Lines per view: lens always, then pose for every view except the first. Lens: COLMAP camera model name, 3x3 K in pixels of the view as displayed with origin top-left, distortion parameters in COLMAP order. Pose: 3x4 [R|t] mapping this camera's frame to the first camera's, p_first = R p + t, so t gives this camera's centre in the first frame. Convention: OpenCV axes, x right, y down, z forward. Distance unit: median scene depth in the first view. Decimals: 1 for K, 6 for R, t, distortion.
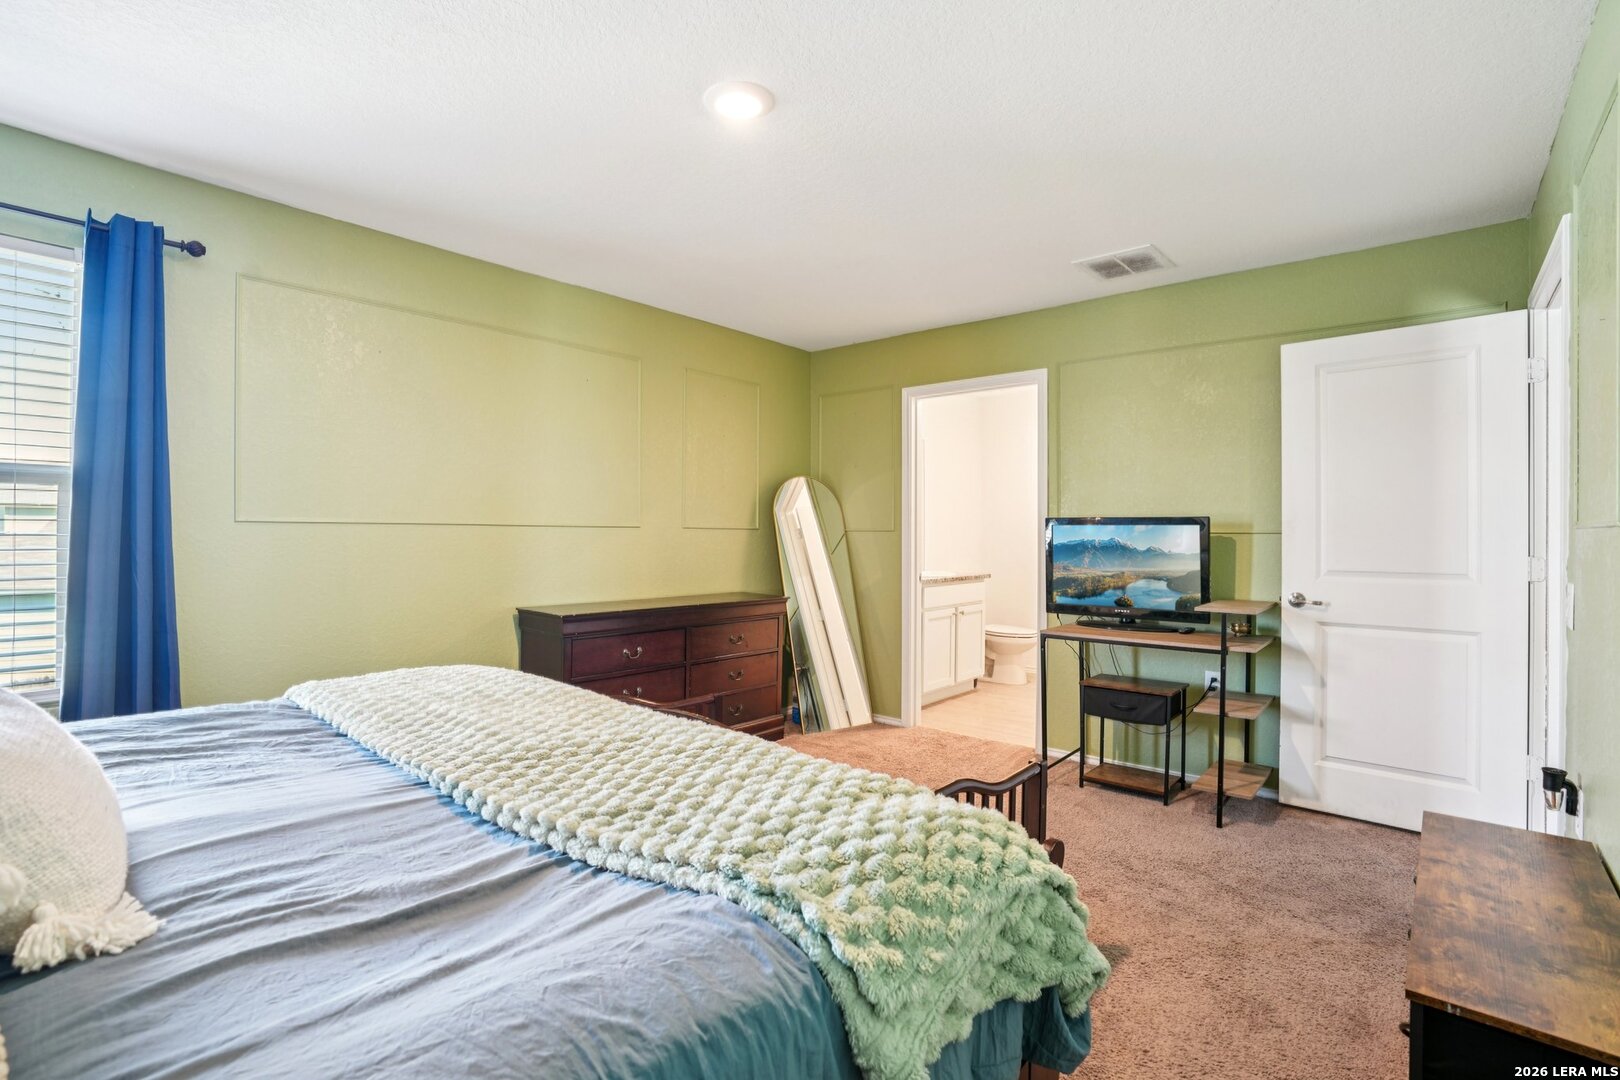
lens RADIAL K [[753.8, 0, 808.3], [0, 753.8, 531.0], [0, 0, 1]] dist [-0.075860, 0.030180]
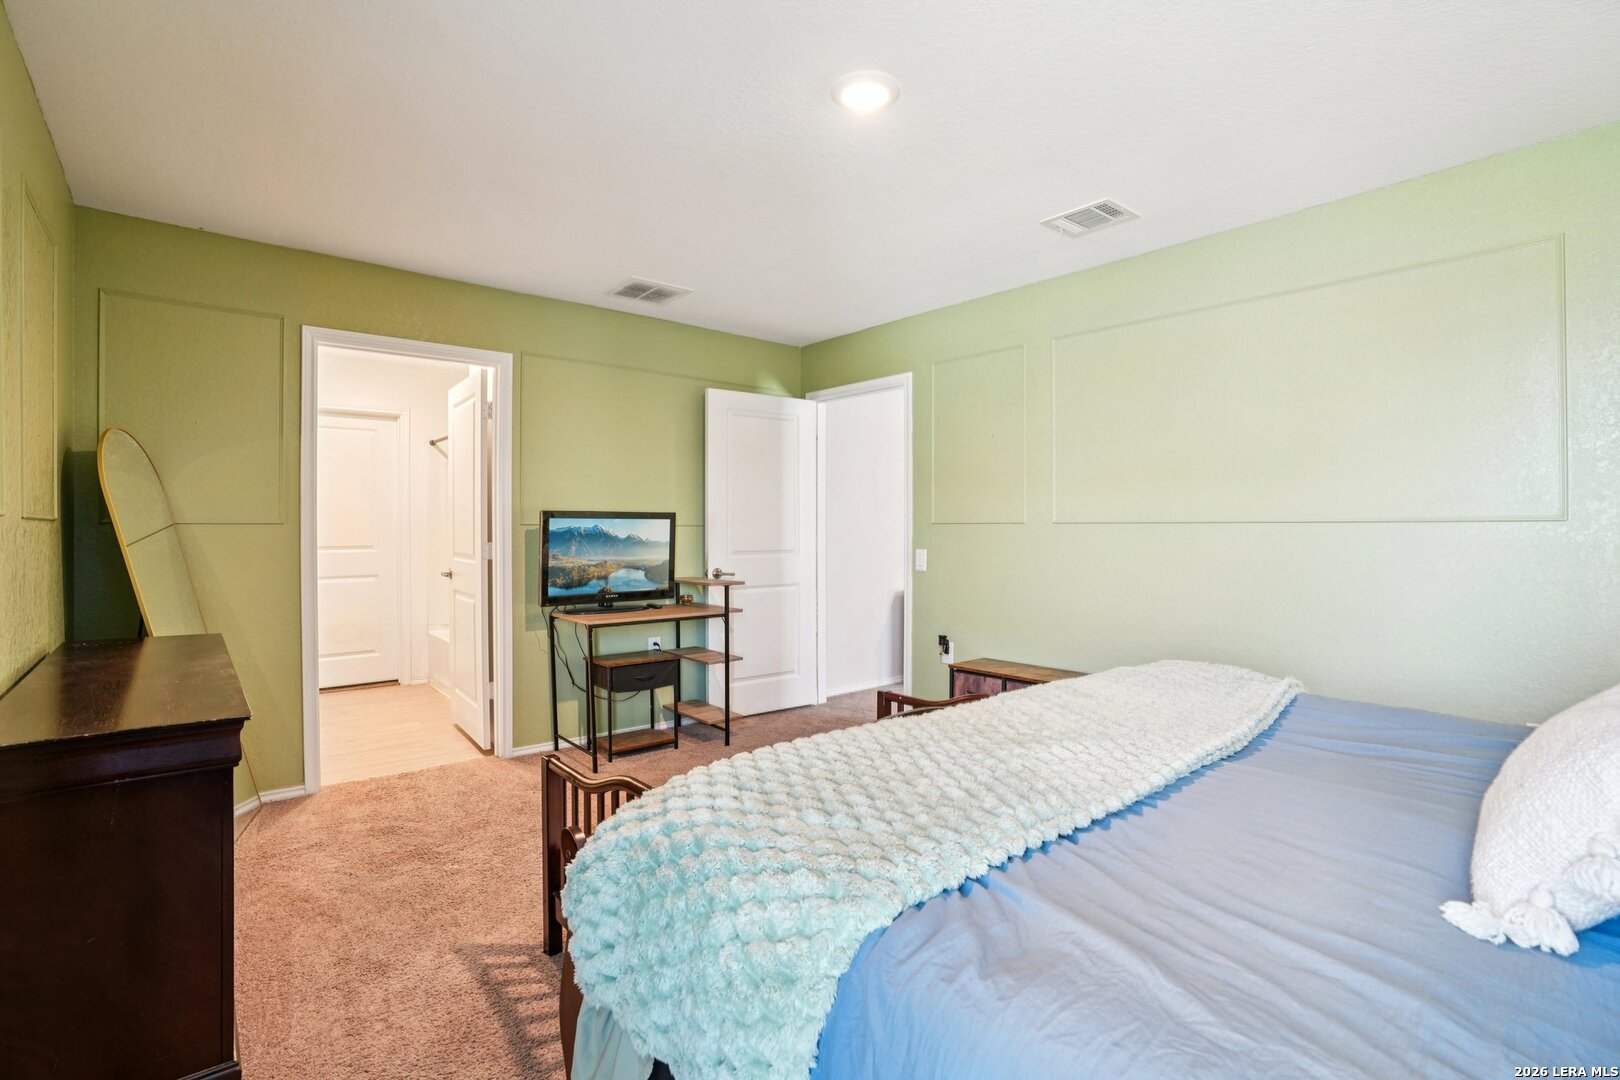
lens RADIAL K [[753.8, 0, 808.3], [0, 753.8, 531.0], [0, 0, 1]] dist [-0.075860, 0.030180]
pose [[0.153698, -0.006125, 0.988099, -0.647244], [0.000732, 0.999981, 0.006084, 0.004336], [-0.988118, -0.000212, 0.153699, 0.546009]]
